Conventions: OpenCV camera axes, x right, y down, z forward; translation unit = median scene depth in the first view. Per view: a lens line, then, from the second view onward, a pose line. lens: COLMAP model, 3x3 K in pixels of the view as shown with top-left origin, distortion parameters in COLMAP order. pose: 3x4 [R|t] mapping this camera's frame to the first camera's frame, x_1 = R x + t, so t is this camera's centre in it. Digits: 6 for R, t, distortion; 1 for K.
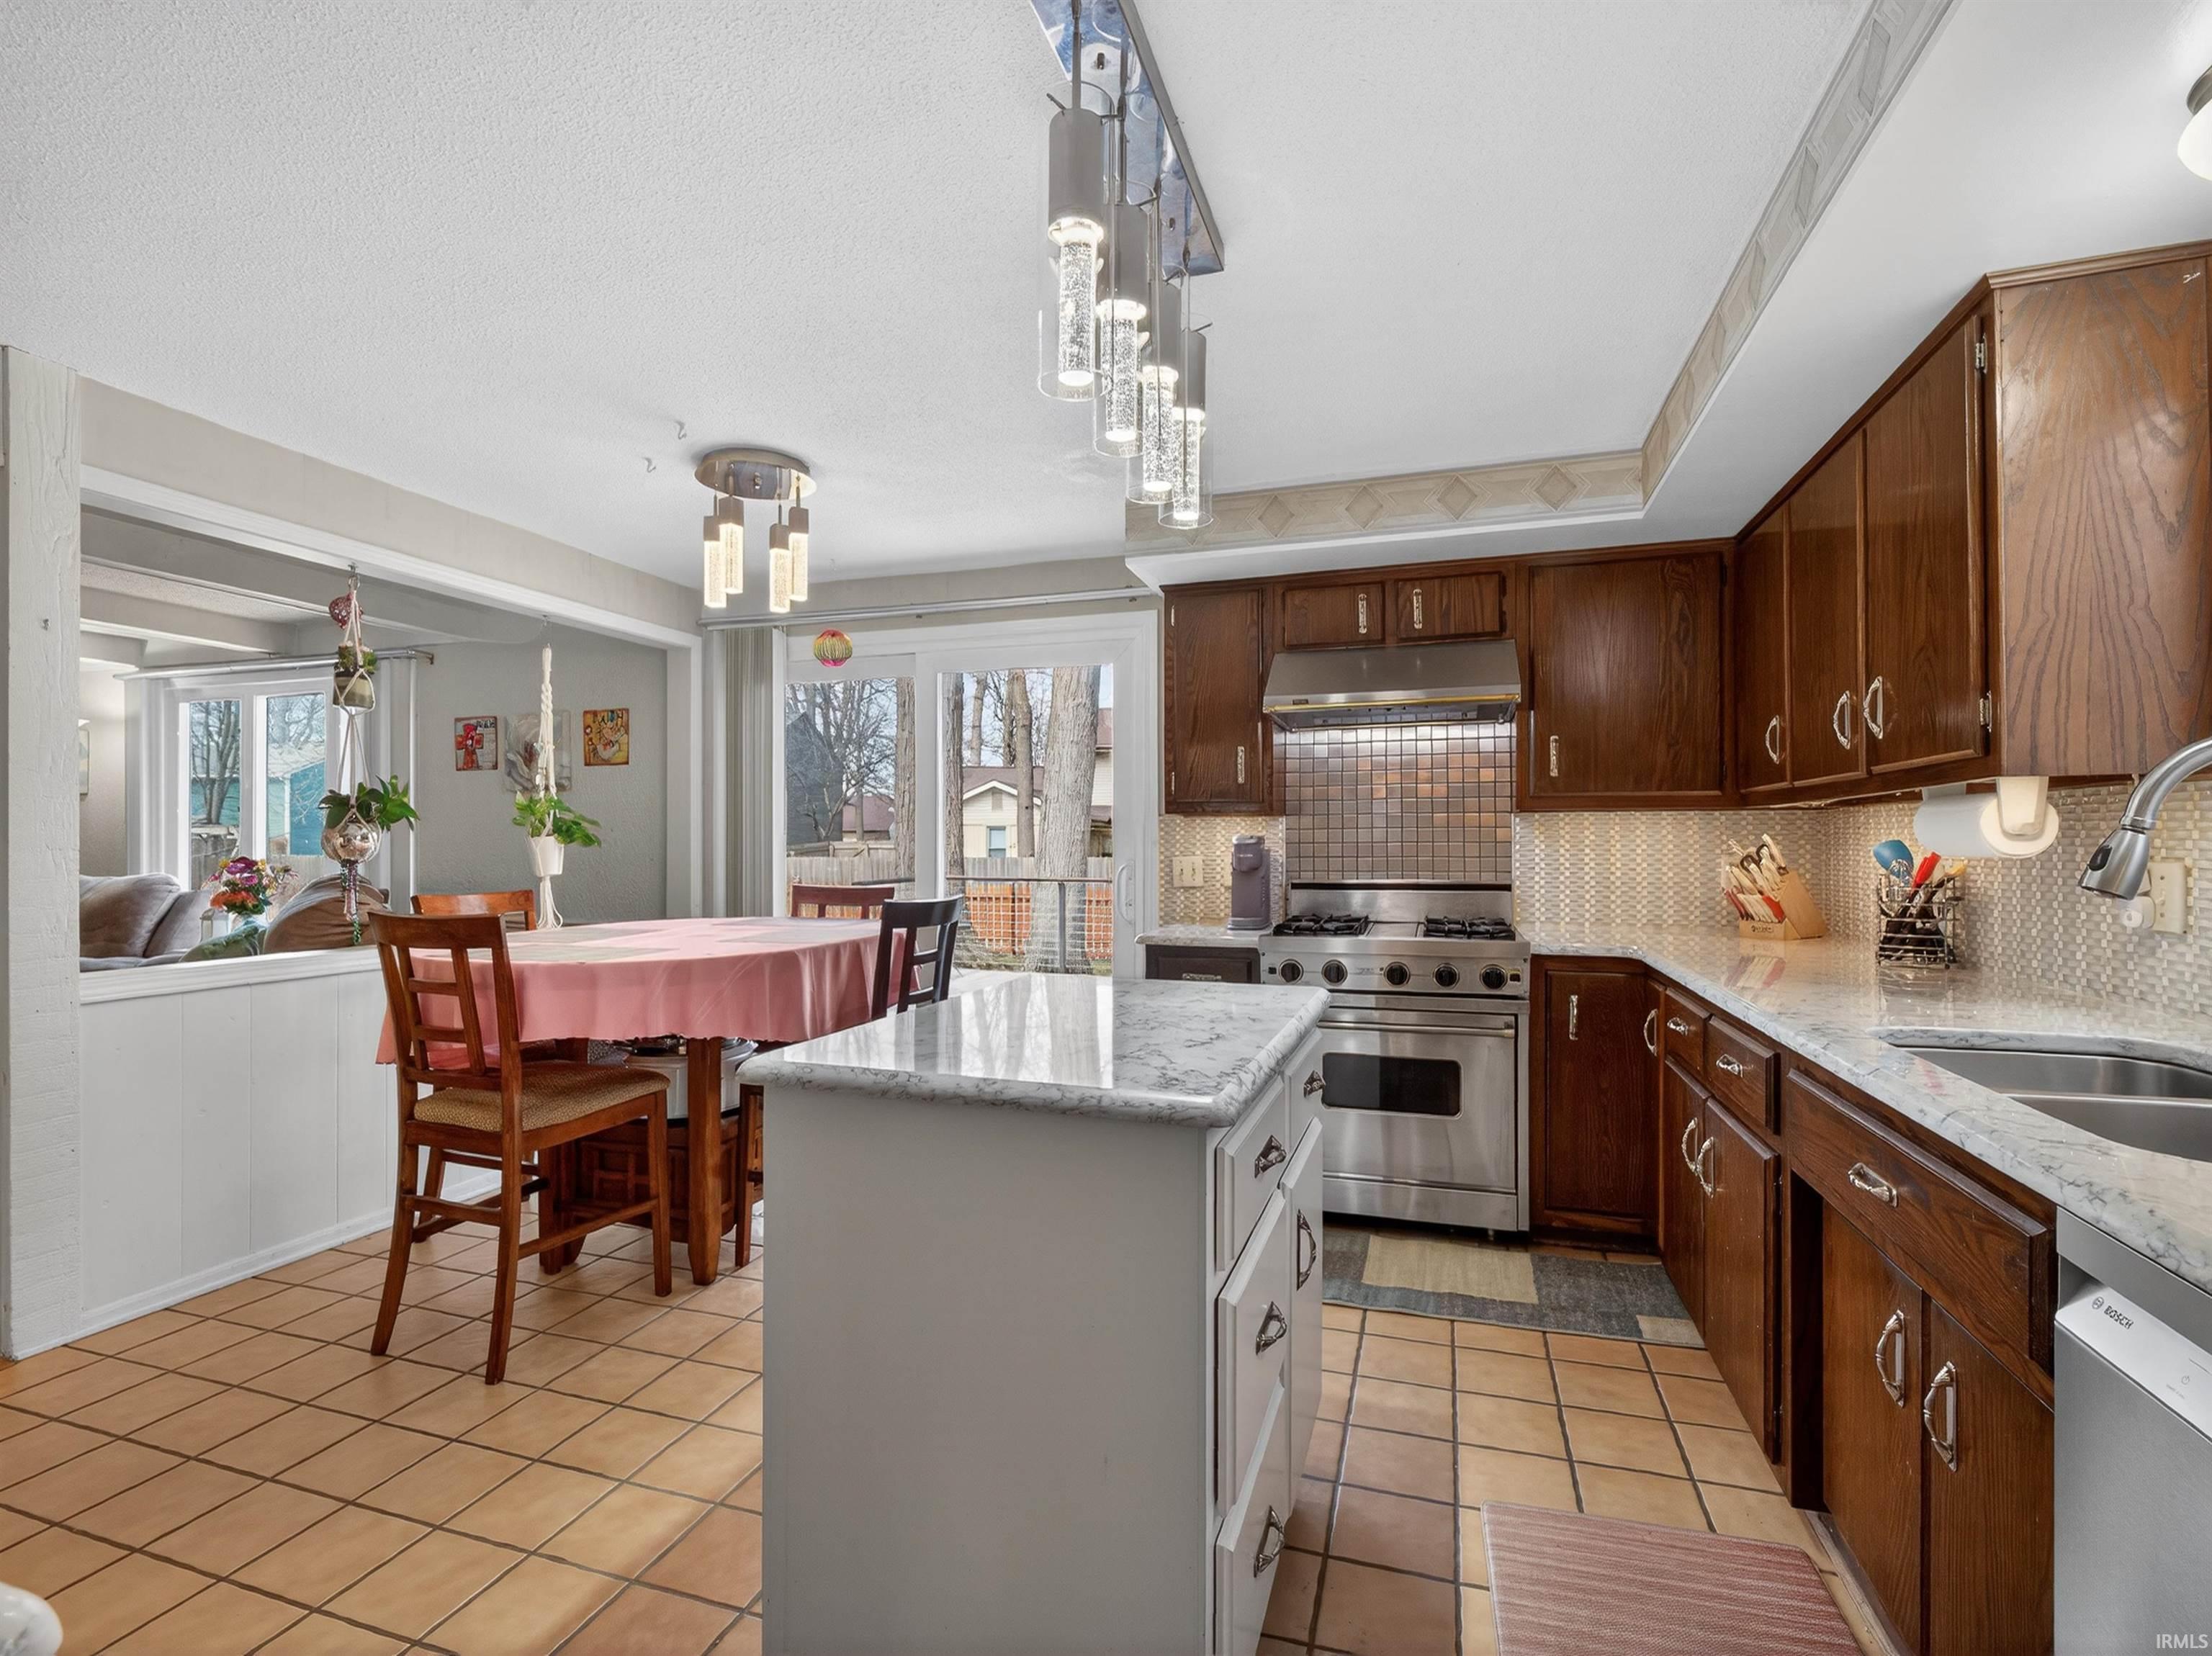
lens RADIAL K [[1043.1, 0, 1100.9], [0, 1043.1, 824.4], [0, 0, 1]] dist [0.001867, -0.000859]
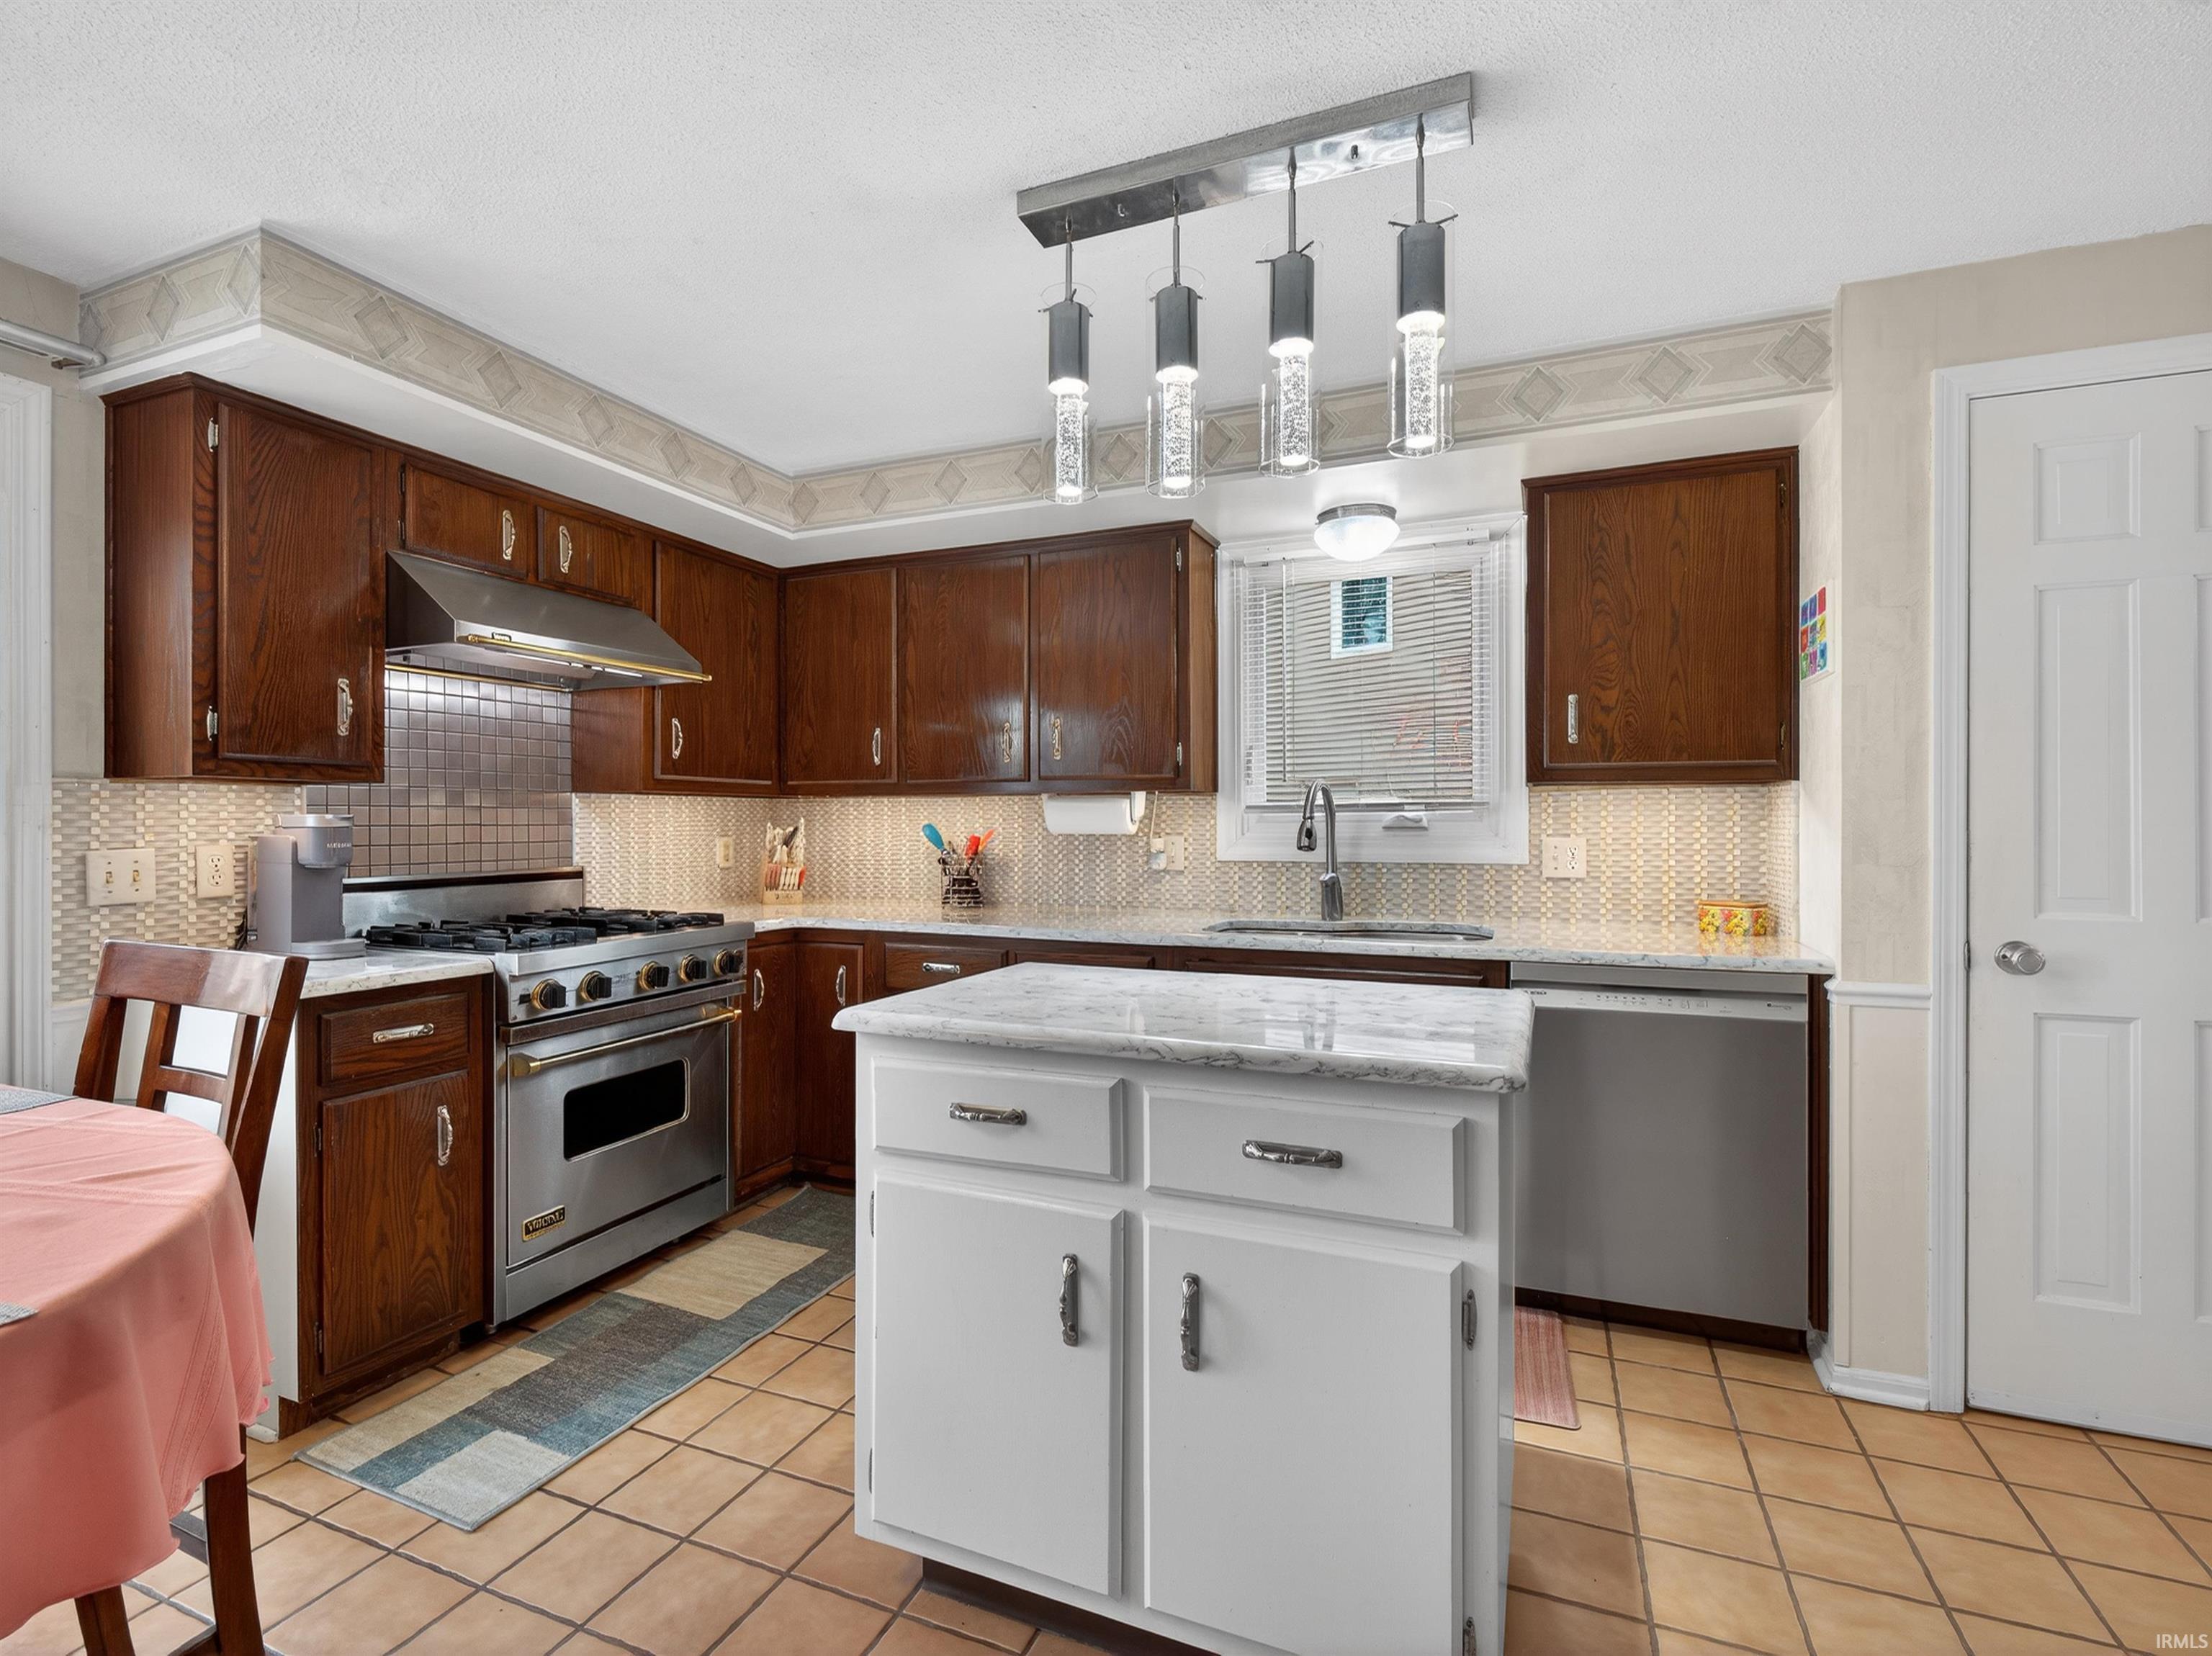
lens RADIAL K [[1043.1, 0, 1100.9], [0, 1043.1, 824.4], [0, 0, 1]] dist [0.001867, -0.000859]
pose [[0.088349, -0.001267, 0.996089, -0.522677], [-0.024100, 0.999704, 0.003409, 0.002716], [-0.995798, -0.024307, 0.088293, 0.513096]]
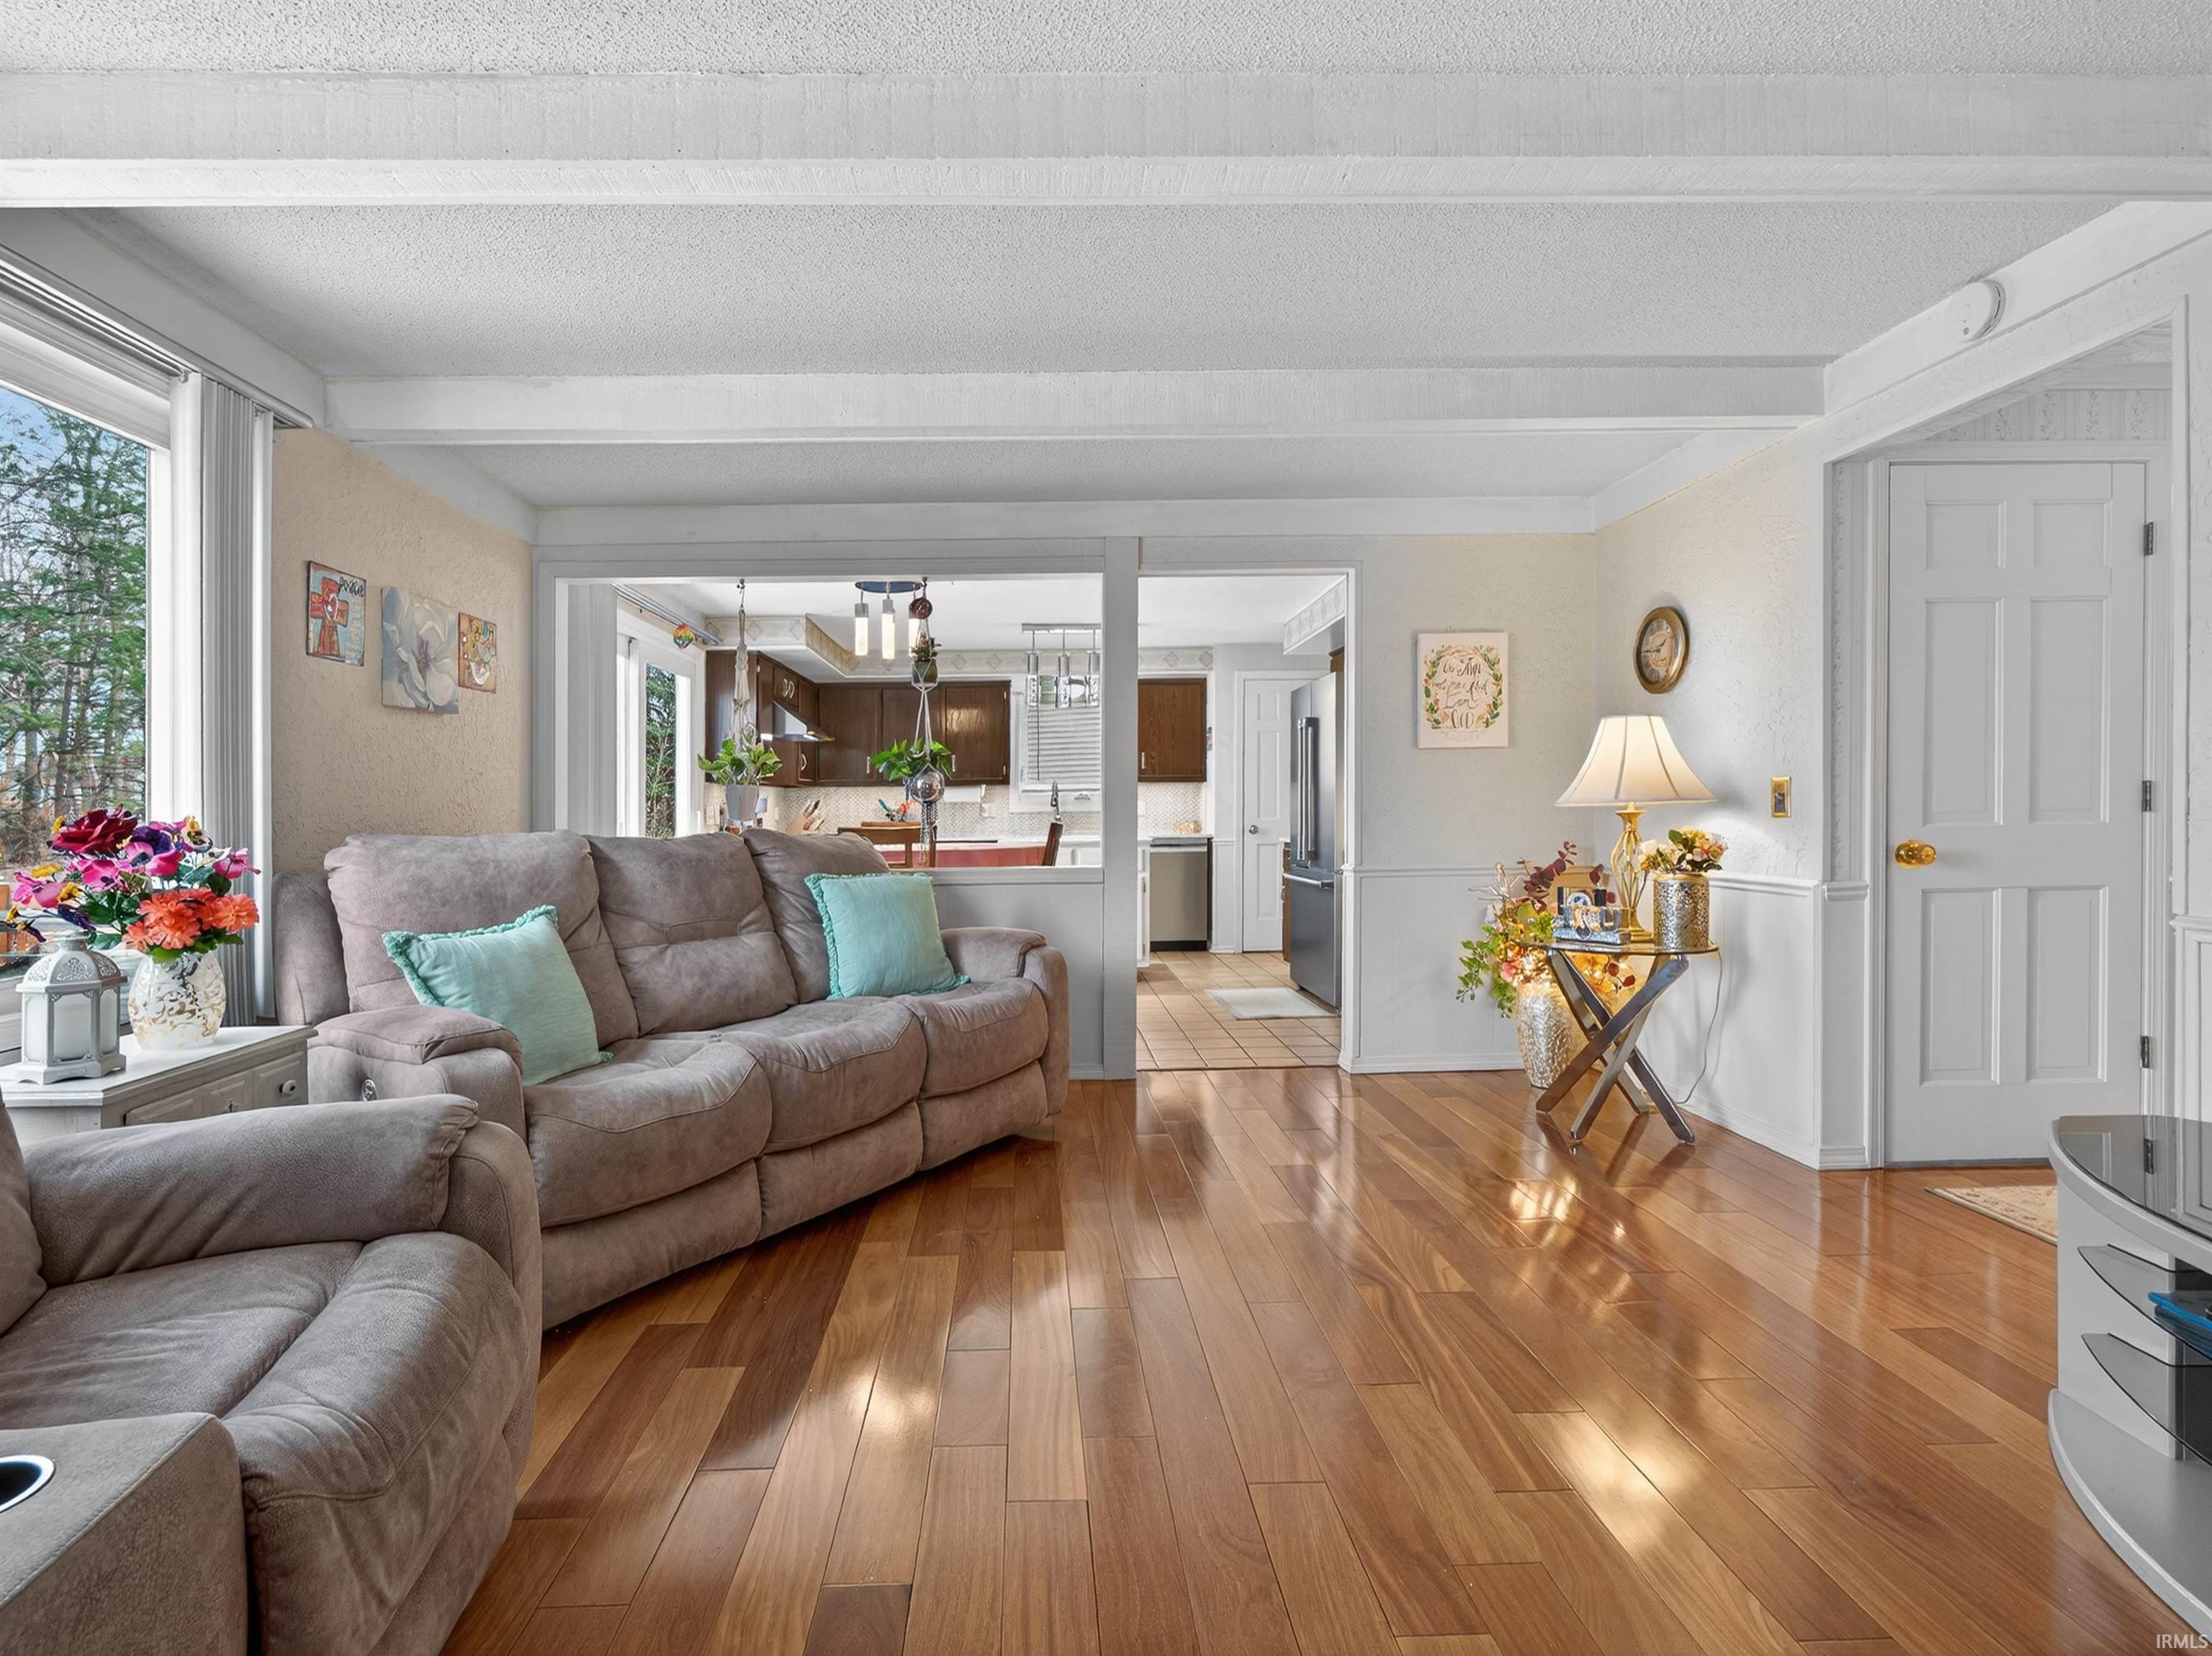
lens RADIAL K [[1043.1, 0, 1100.9], [0, 1043.1, 824.4], [0, 0, 1]] dist [0.001867, -0.000859]
pose [[-0.374479, -0.021006, 0.926997, -2.007416], [-0.015697, 0.999744, 0.016314, 0.023728], [-0.927102, -0.008442, -0.374713, 1.275639]]
